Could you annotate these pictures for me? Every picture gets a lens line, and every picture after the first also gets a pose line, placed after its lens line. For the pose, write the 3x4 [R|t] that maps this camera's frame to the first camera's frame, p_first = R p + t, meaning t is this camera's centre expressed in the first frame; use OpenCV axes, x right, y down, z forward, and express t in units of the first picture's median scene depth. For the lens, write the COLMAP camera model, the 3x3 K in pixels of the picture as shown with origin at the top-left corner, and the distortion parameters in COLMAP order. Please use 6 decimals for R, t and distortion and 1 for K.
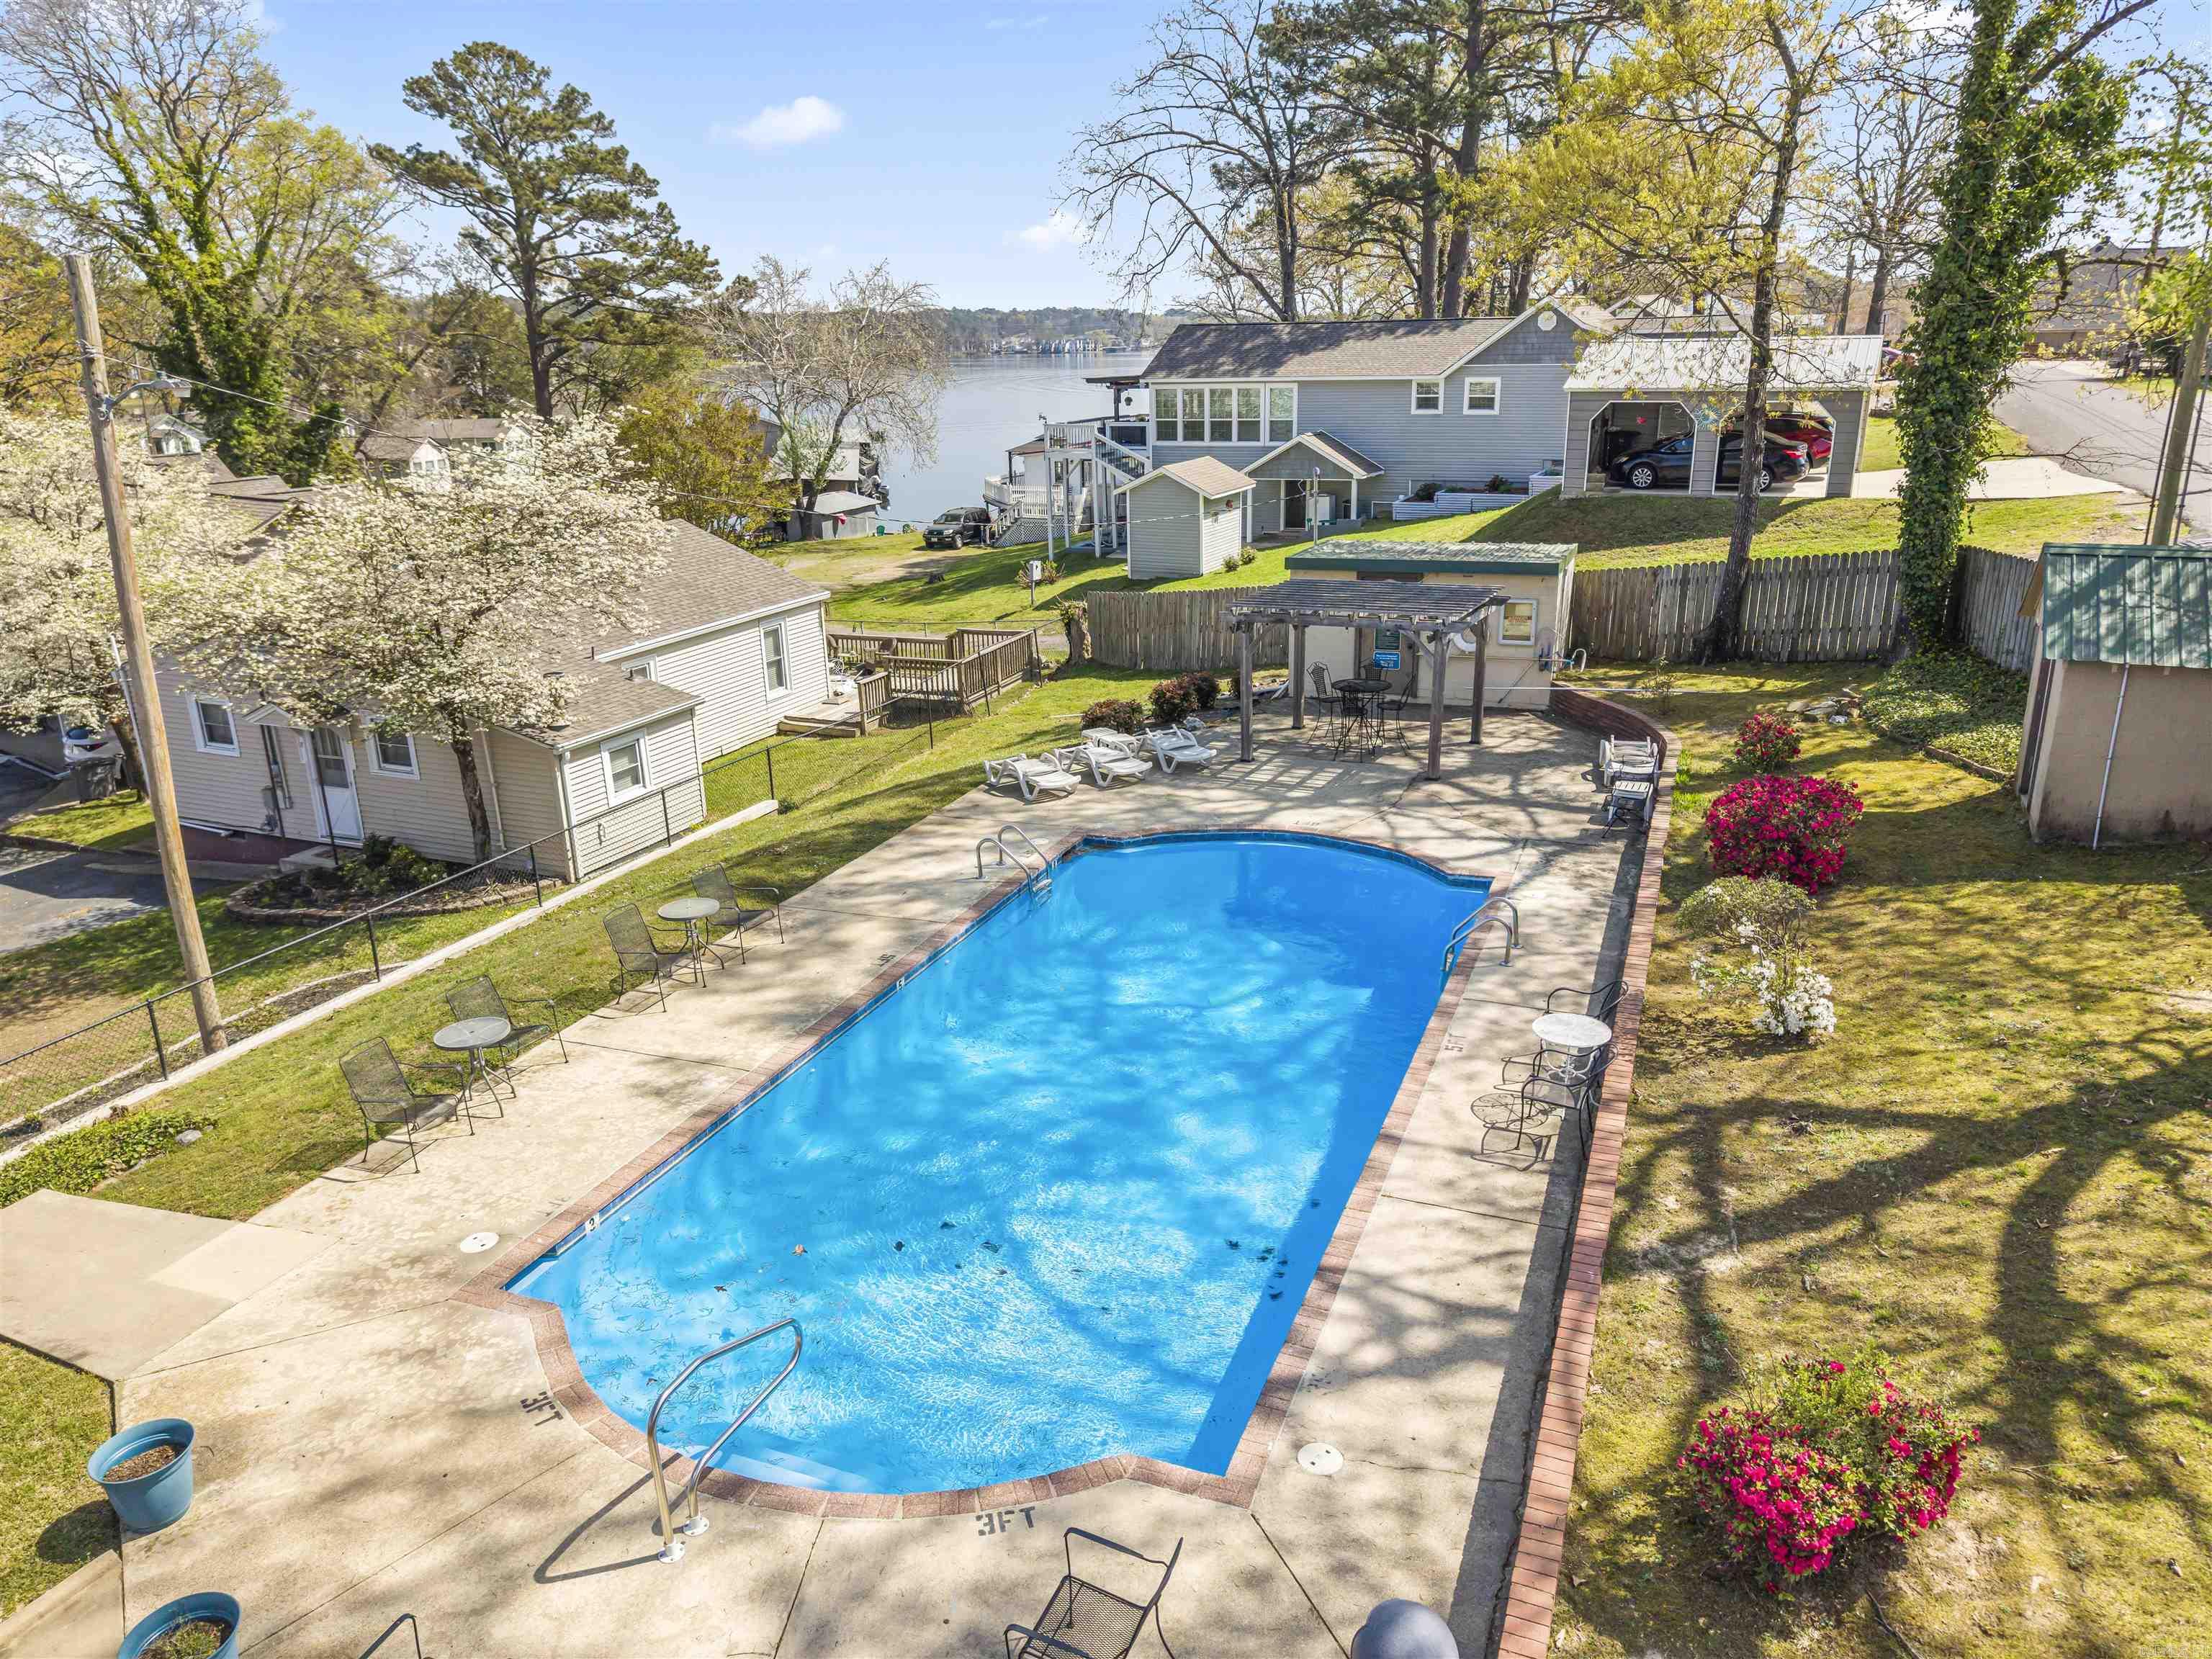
lens RADIAL K [[1494.6, 0, 1098.6], [0, 1494.6, 821.5], [0, 0, 1]] dist [0.090452, -0.134929]
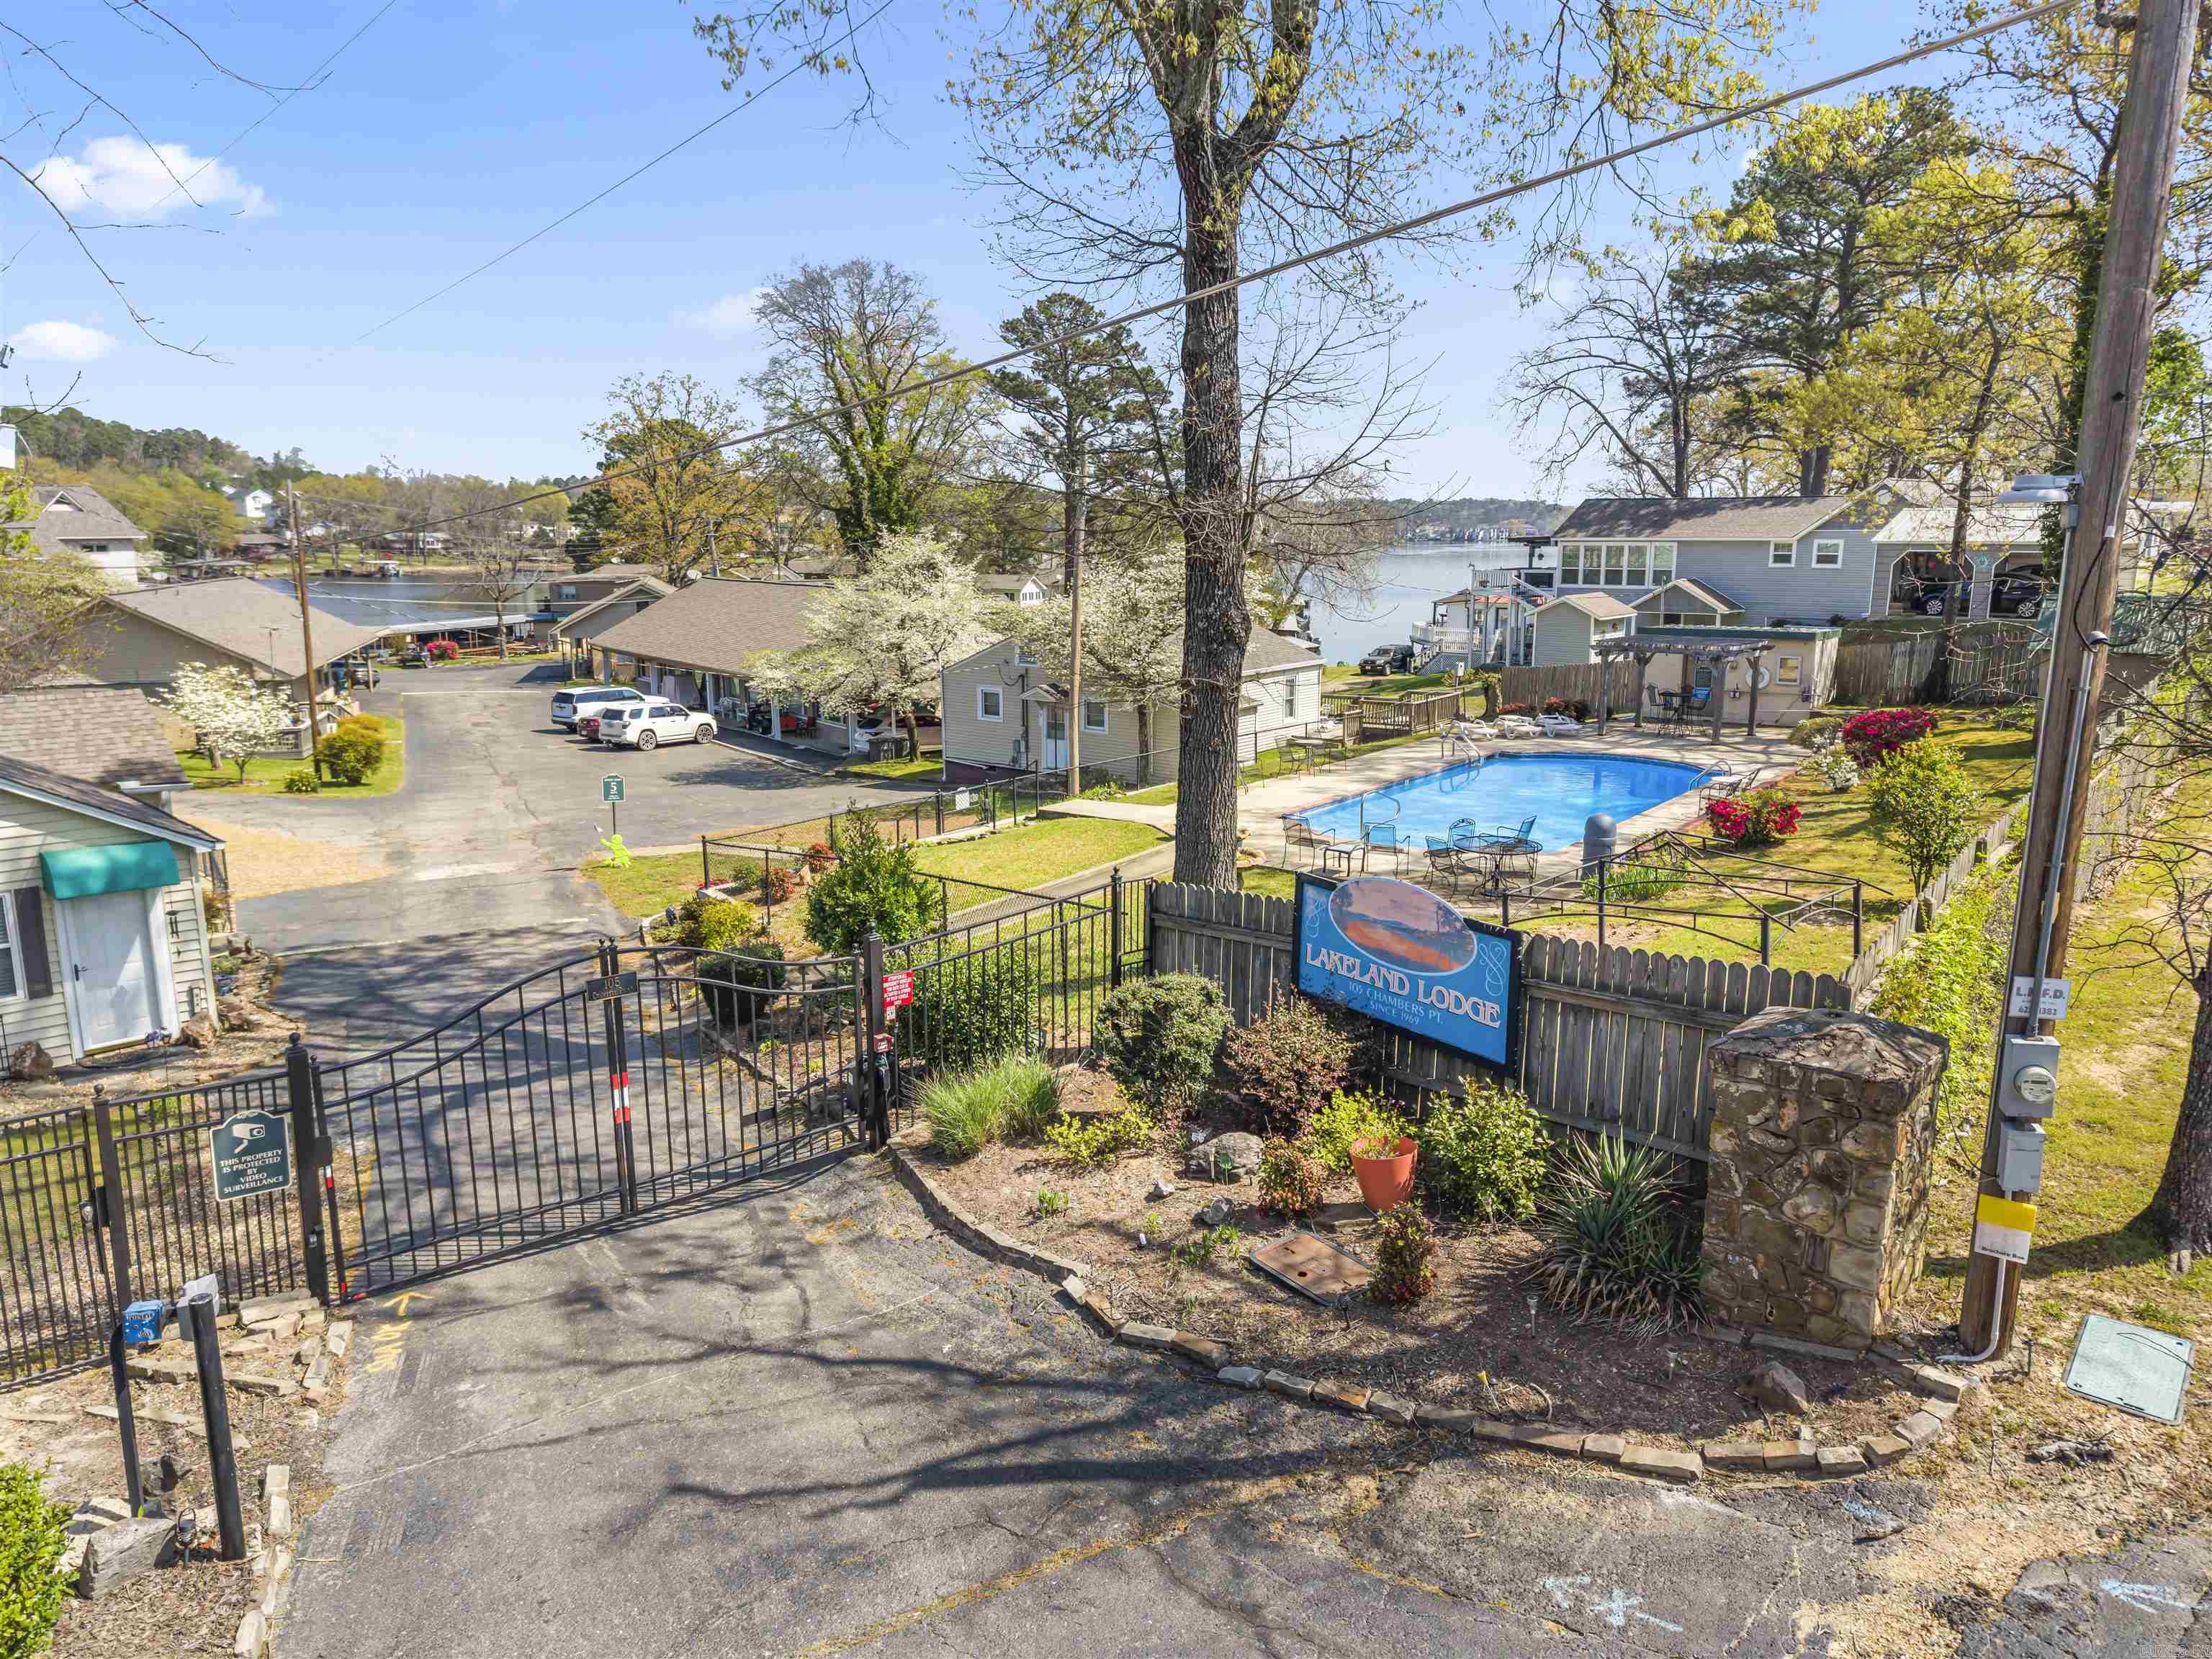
lens RADIAL K [[1472.2, 0, 1104.6], [0, 1472.2, 856.7], [0, 0, 1]] dist [0.008790, -0.004880]
pose [[0.965248, 0.072986, -0.250937, -0.004867], [-0.094955, 0.992532, -0.076569, 0.106768], [0.243474, 0.097736, 0.964970, -0.278518]]
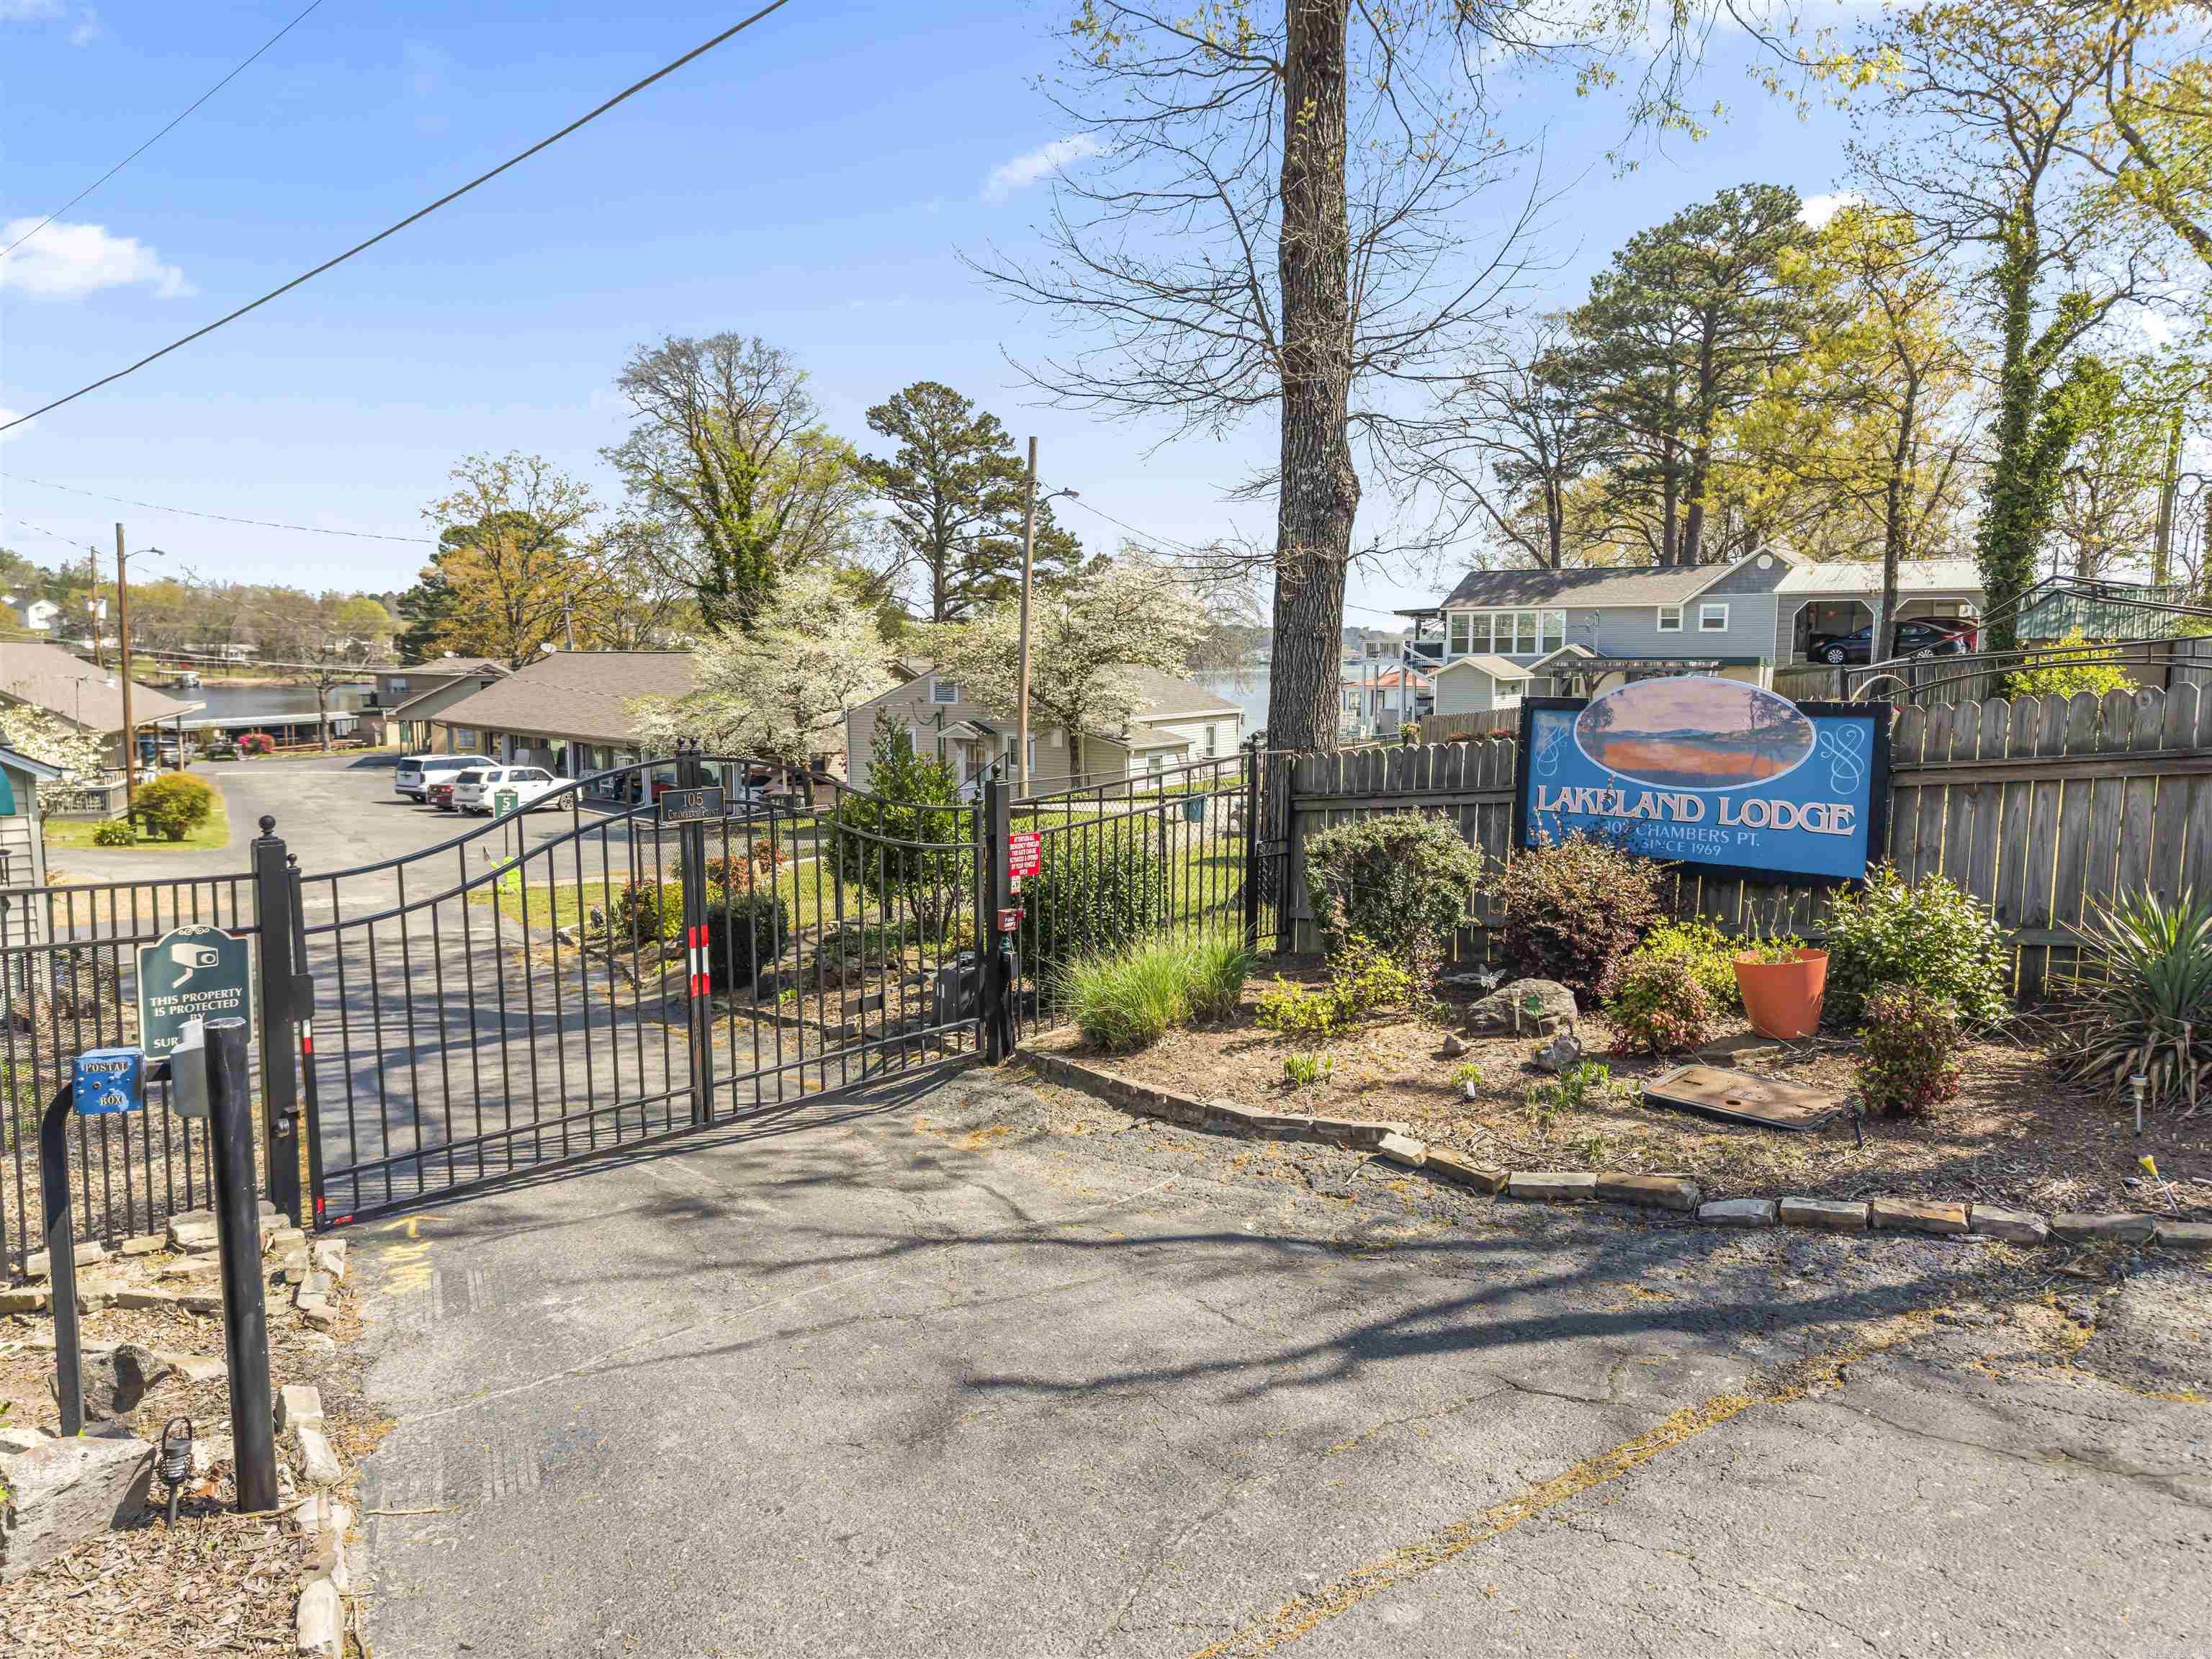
lens RADIAL K [[1478.2, 0, 1102.5], [0, 1478.2, 854.0], [0, 0, 1]] dist [0.017727, -0.022671]
pose [[0.987651, 0.042181, -0.150883, -0.054809], [-0.067781, 0.983319, -0.168787, 0.142349], [0.141246, 0.176930, 0.974036, -0.238227]]
